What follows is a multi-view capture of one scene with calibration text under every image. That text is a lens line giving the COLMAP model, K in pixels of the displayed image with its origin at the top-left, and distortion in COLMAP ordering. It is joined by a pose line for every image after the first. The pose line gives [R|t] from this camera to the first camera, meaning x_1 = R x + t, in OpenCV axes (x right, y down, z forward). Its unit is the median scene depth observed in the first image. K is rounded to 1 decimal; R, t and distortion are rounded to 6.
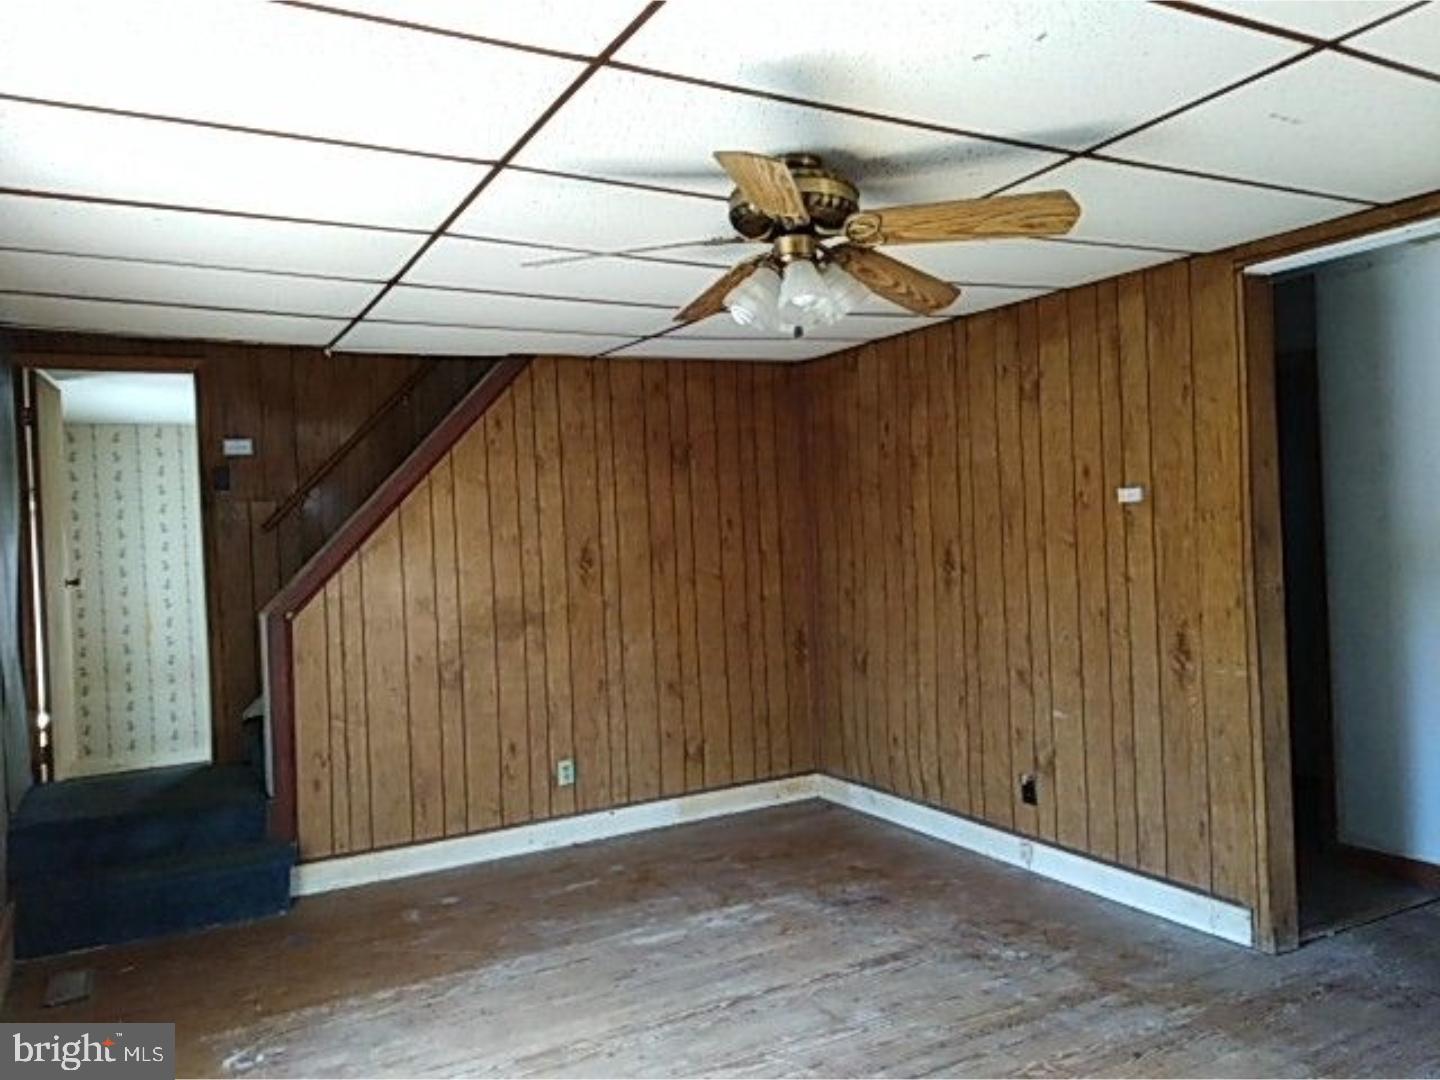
lens RADIAL K [[1122.3, 0, 723.3], [0, 1122.3, 542.9], [0, 0, 1]] dist [0.046299, -0.027892]
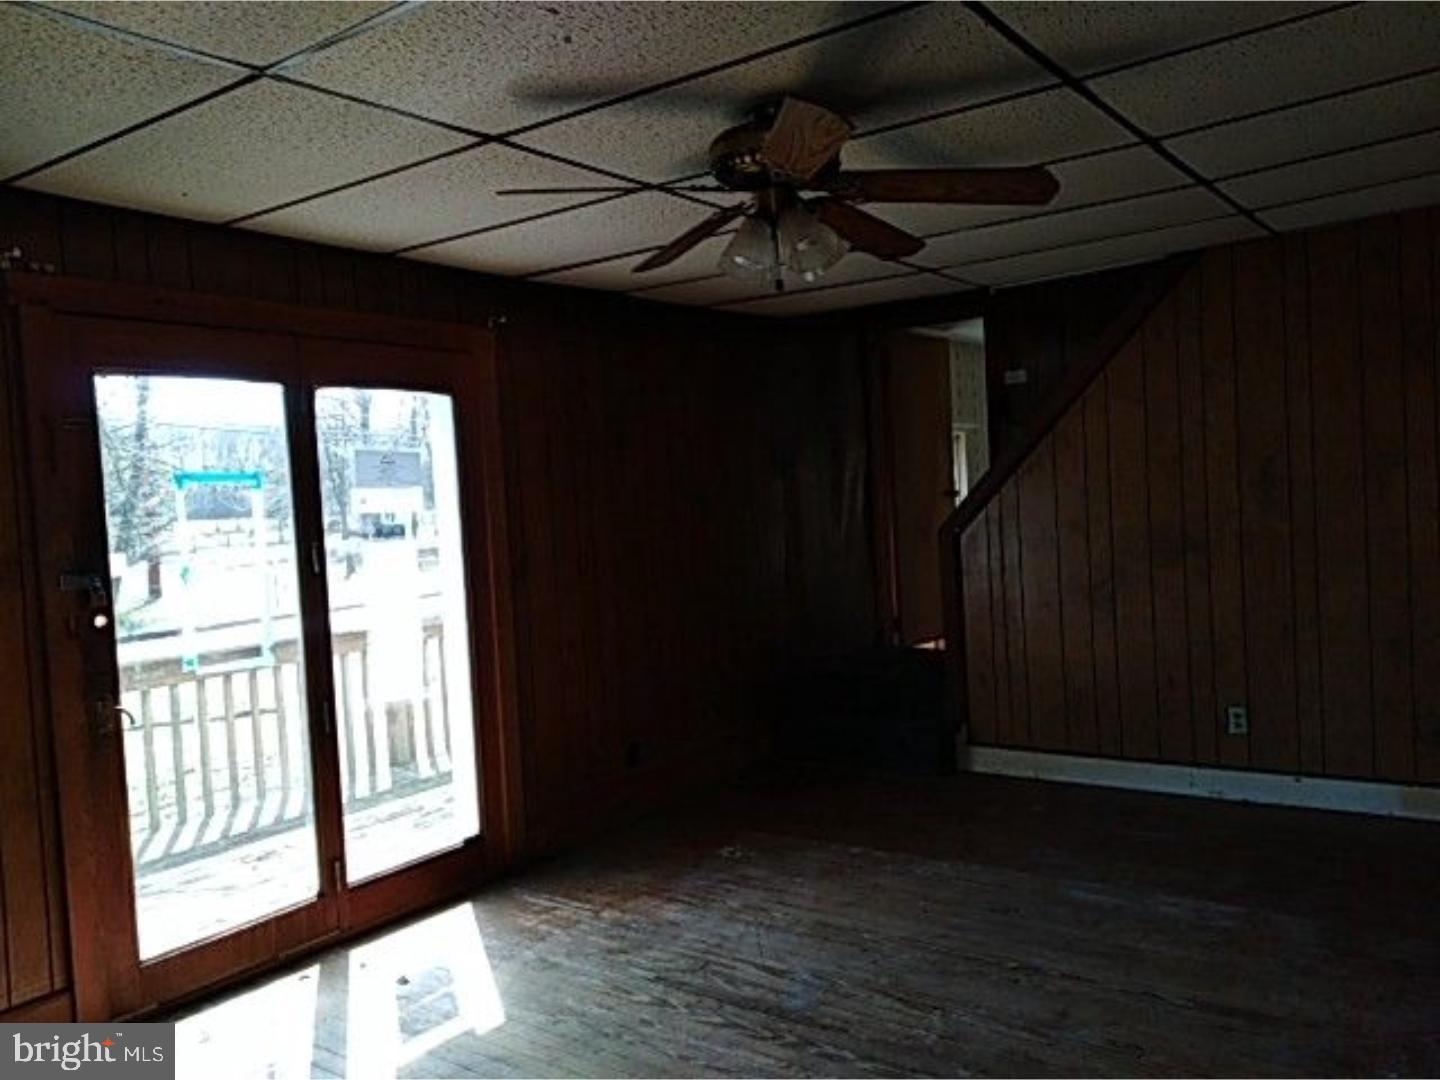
lens RADIAL K [[1122.3, 0, 720.5], [0, 1122.3, 544.3], [0, 0, 1]] dist [0.046299, -0.027892]
pose [[0.426727, 0.061651, -0.902277, 0.623816], [0.032207, 0.996005, 0.083288, -0.028684], [0.903807, -0.064601, 0.423037, 0.335104]]
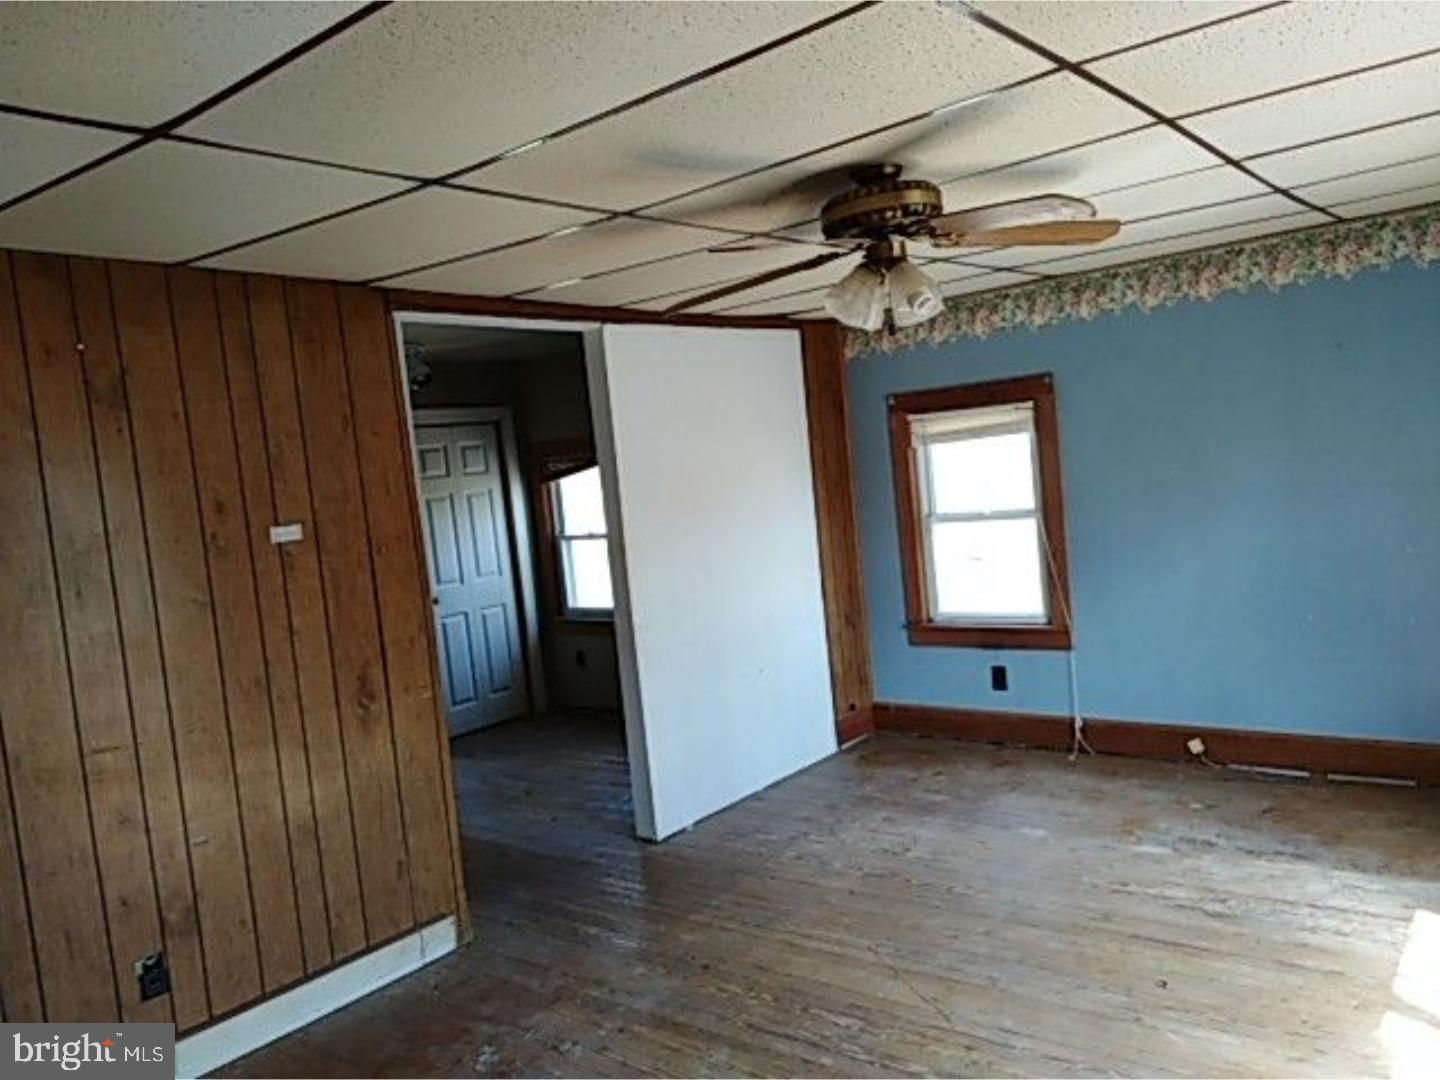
lens RADIAL K [[1122.3, 0, 721.6], [0, 1122.3, 534.2], [0, 0, 1]] dist [0.046299, -0.027892]
pose [[-0.395608, 0.019167, 0.918219, -0.561369], [0.115468, 0.992887, 0.029023, -0.028897], [-0.911132, 0.117507, -0.395007, 1.046780]]
